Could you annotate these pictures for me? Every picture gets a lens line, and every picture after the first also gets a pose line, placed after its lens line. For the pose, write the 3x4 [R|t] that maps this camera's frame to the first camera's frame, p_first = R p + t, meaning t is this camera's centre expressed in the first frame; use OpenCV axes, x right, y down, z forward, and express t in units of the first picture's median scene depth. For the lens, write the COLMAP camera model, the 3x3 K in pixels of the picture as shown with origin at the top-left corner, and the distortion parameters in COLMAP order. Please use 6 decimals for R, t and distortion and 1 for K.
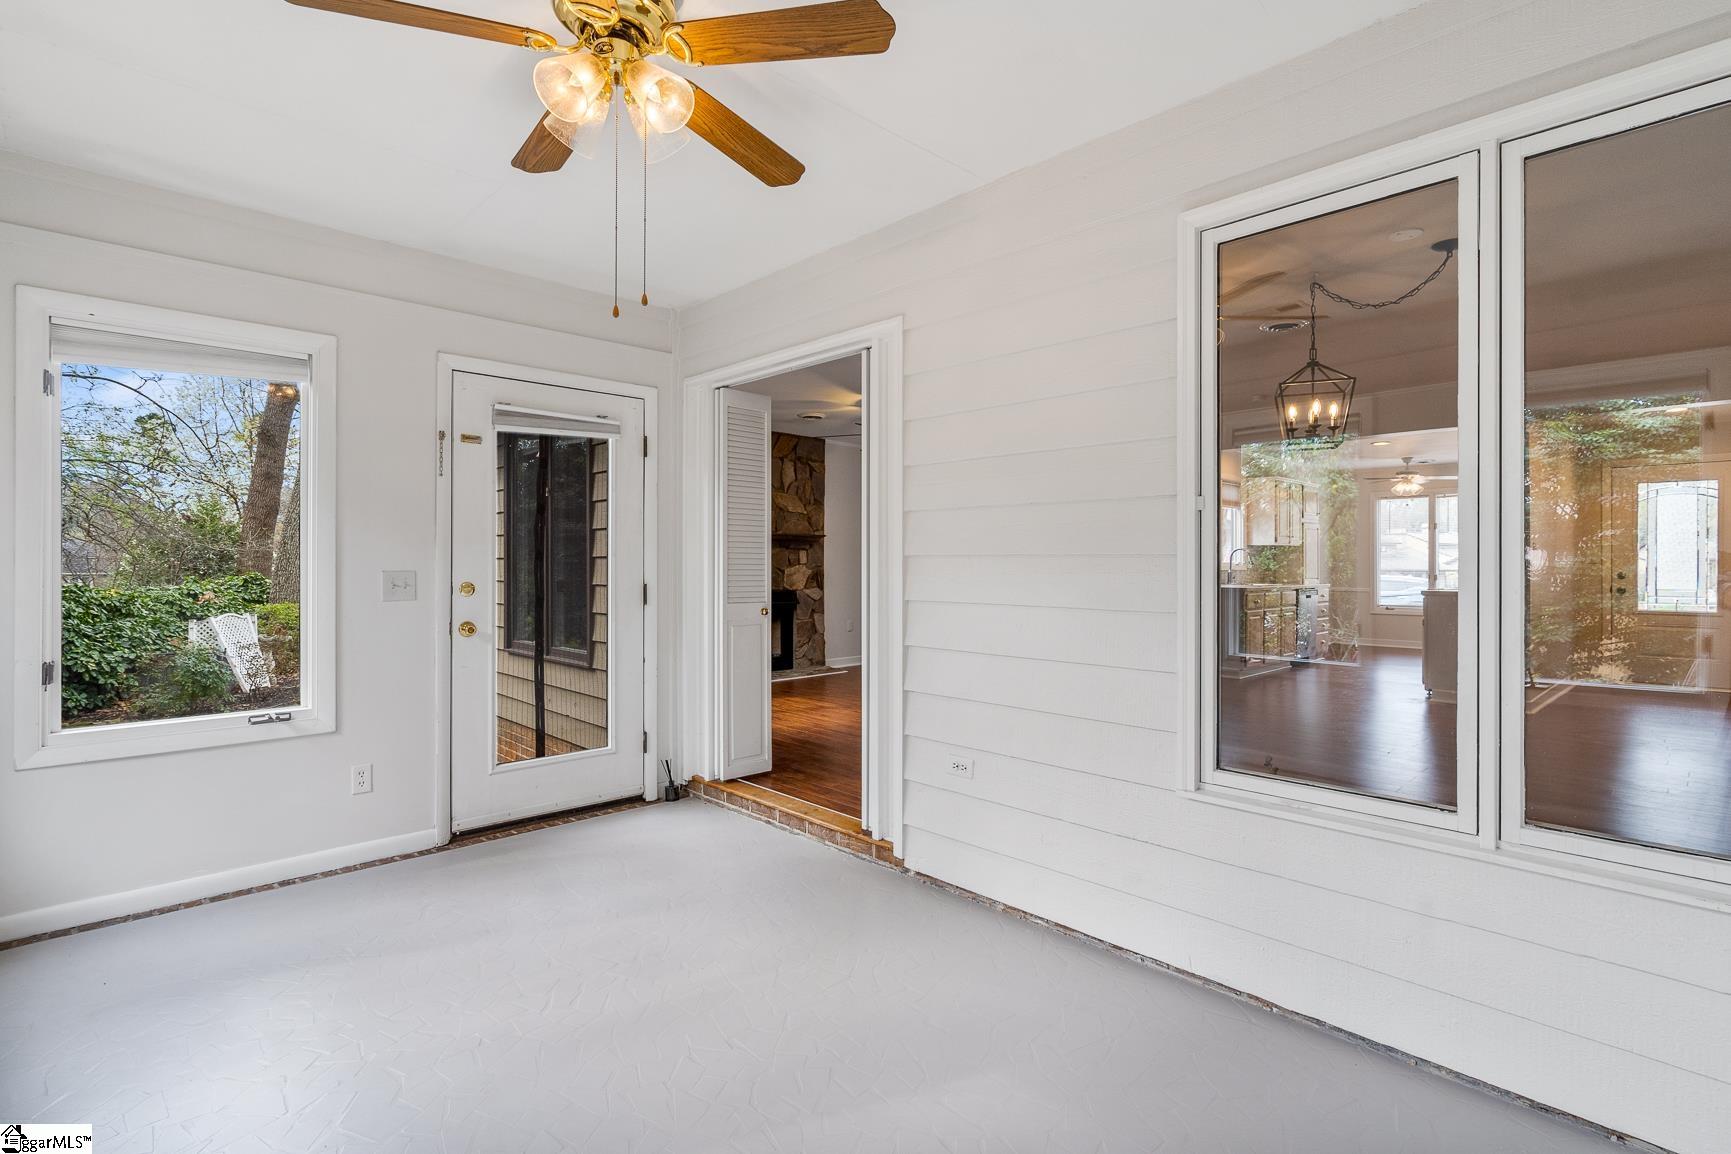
lens RADIAL K [[829.0, 0, 906.0], [0, 829.0, 560.4], [0, 0, 1]] dist [0.000546, 0.000334]
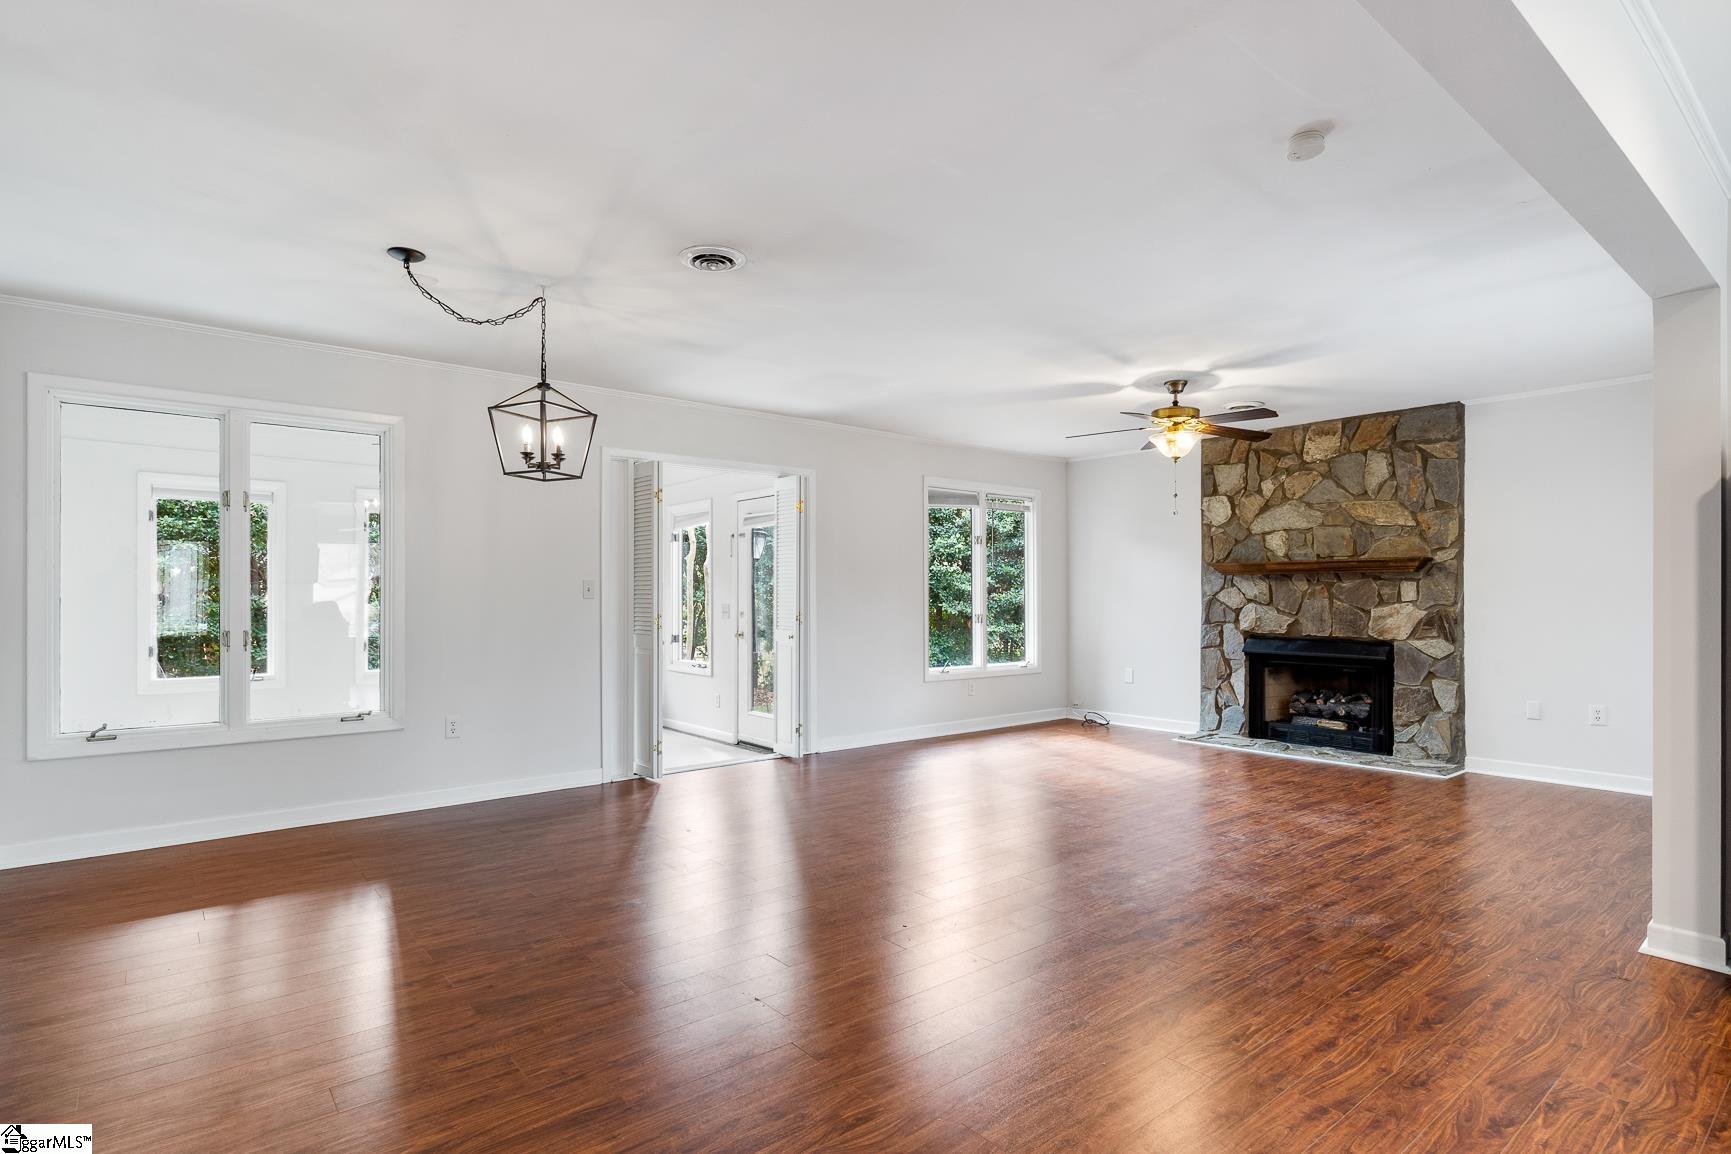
lens RADIAL K [[867.8, 0, 857.2], [0, 867.8, 593.3], [0, 0, 1]] dist [0.003022, 0.000530]
pose [[-0.106793, -0.005269, -0.994267, 0.610540], [0.004862, 0.999971, -0.005821, -0.000630], [0.994269, -0.005456, -0.106764, 0.632711]]
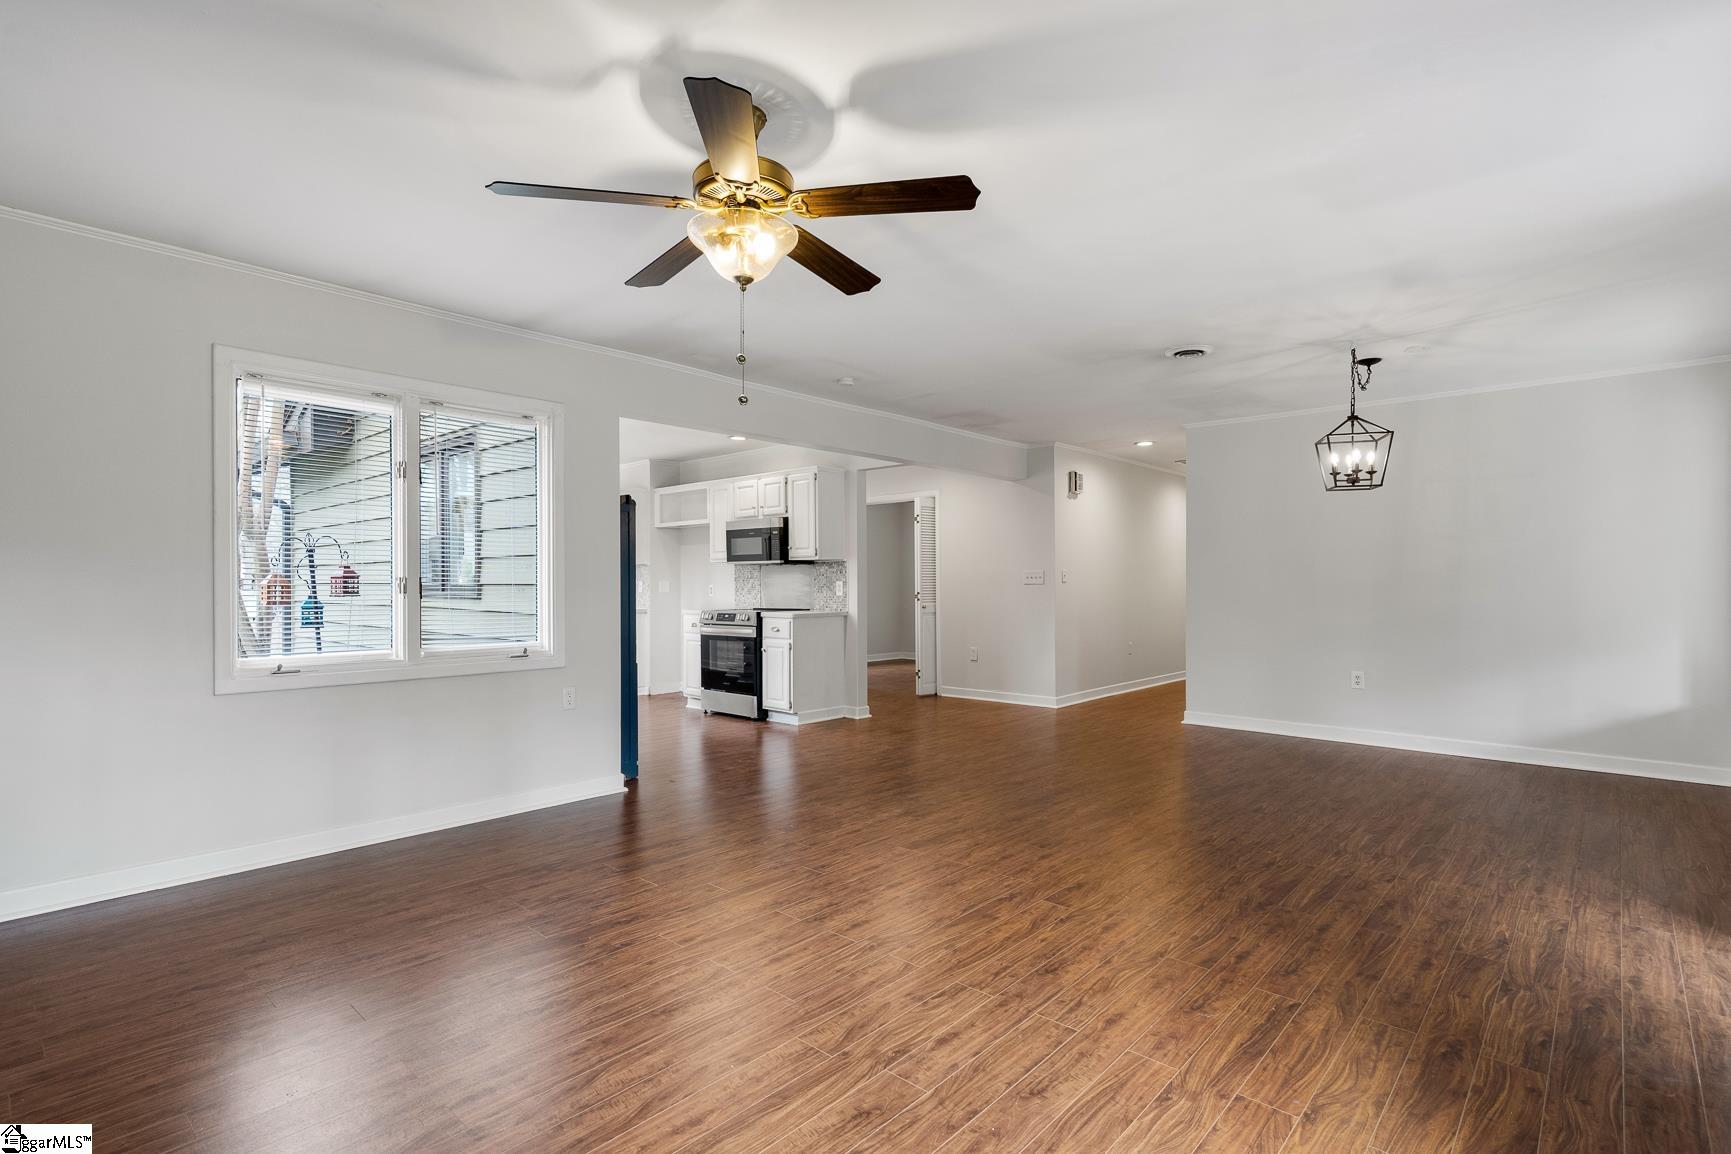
lens RADIAL K [[835.4, 0, 853.9], [0, 835.4, 582.2], [0, 0, 1]] dist [-0.001490, 0.001142]
pose [[-0.037527, -0.000920, 0.999295, -0.284261], [-0.003618, 0.999993, 0.000785, -0.001268], [-0.999289, -0.003586, -0.037530, 0.763834]]
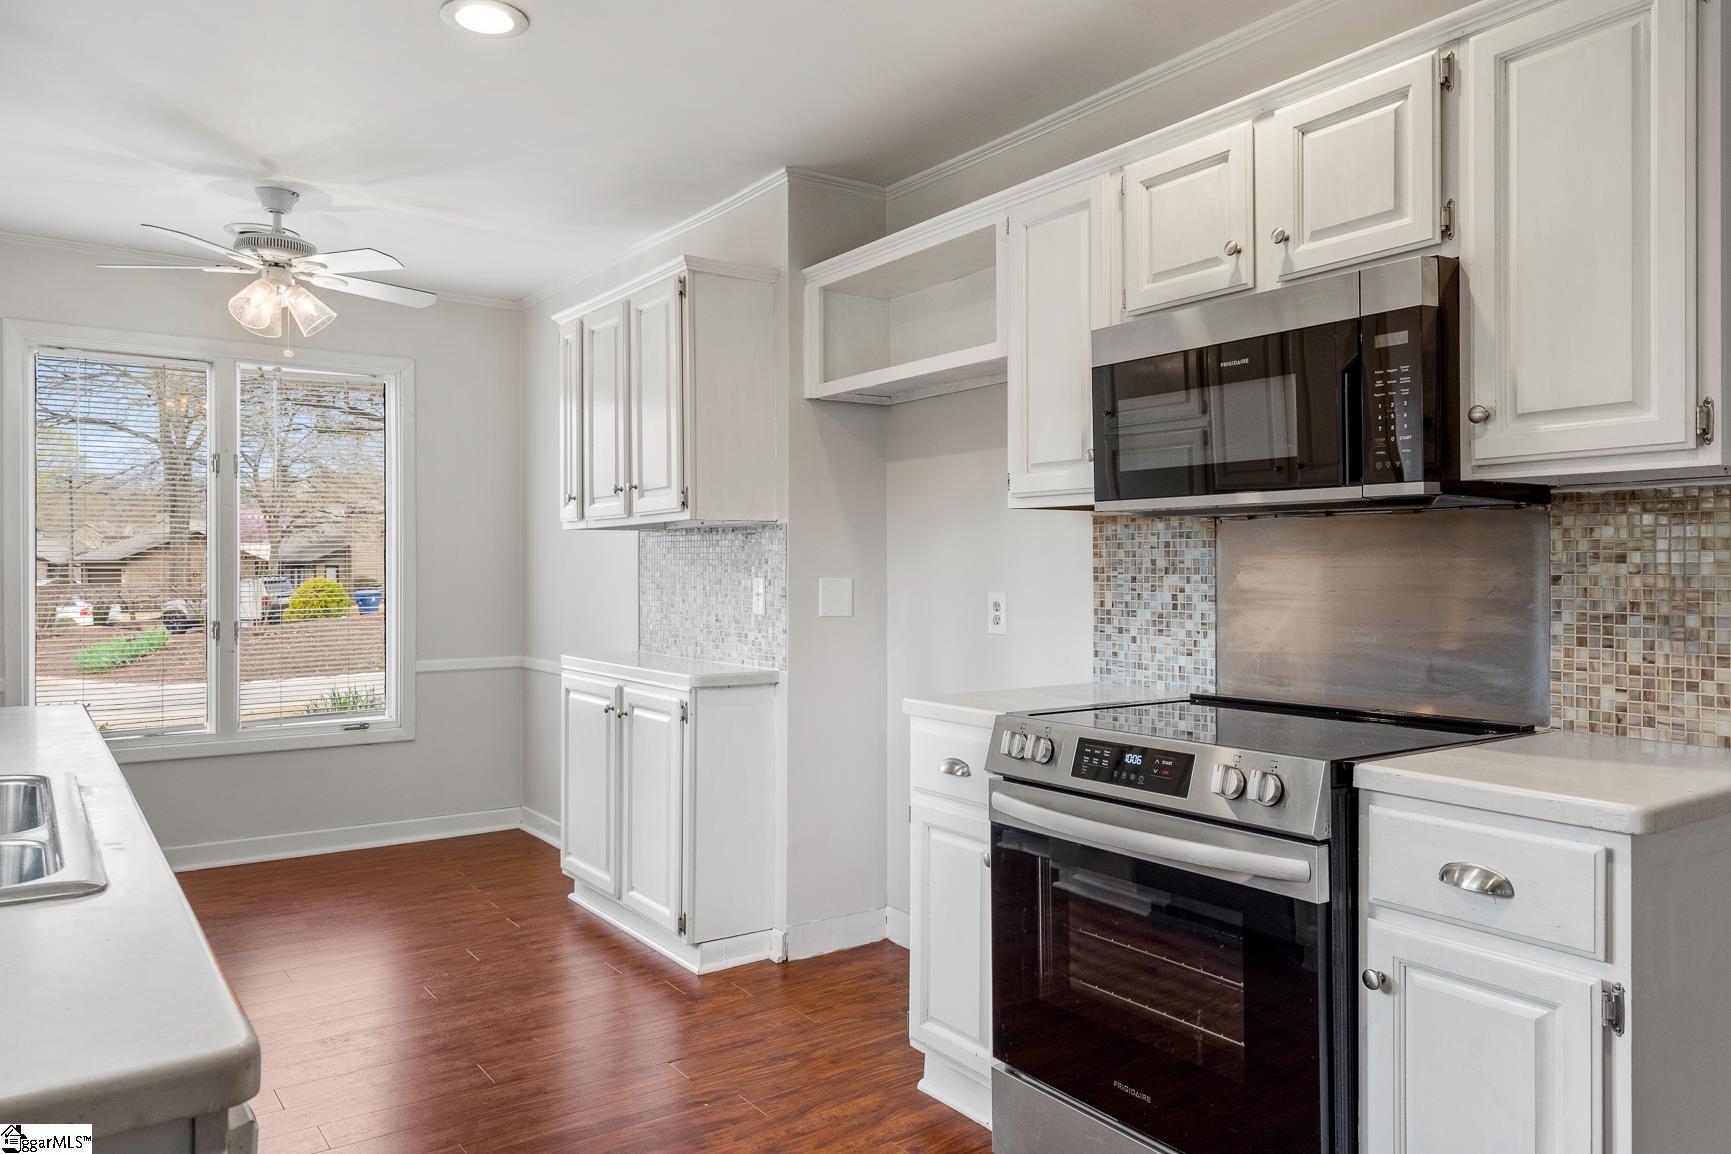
lens RADIAL K [[1174.3, 0, 851.6], [0, 1174.3, 568.9], [0, 0, 1]] dist [0.003215, -0.003776]
pose [[0.170363, -0.004275, 0.985372, 0.305121], [-0.004383, 0.999977, 0.005096, -0.006116], [-0.985372, -0.005187, 0.170341, 0.874690]]
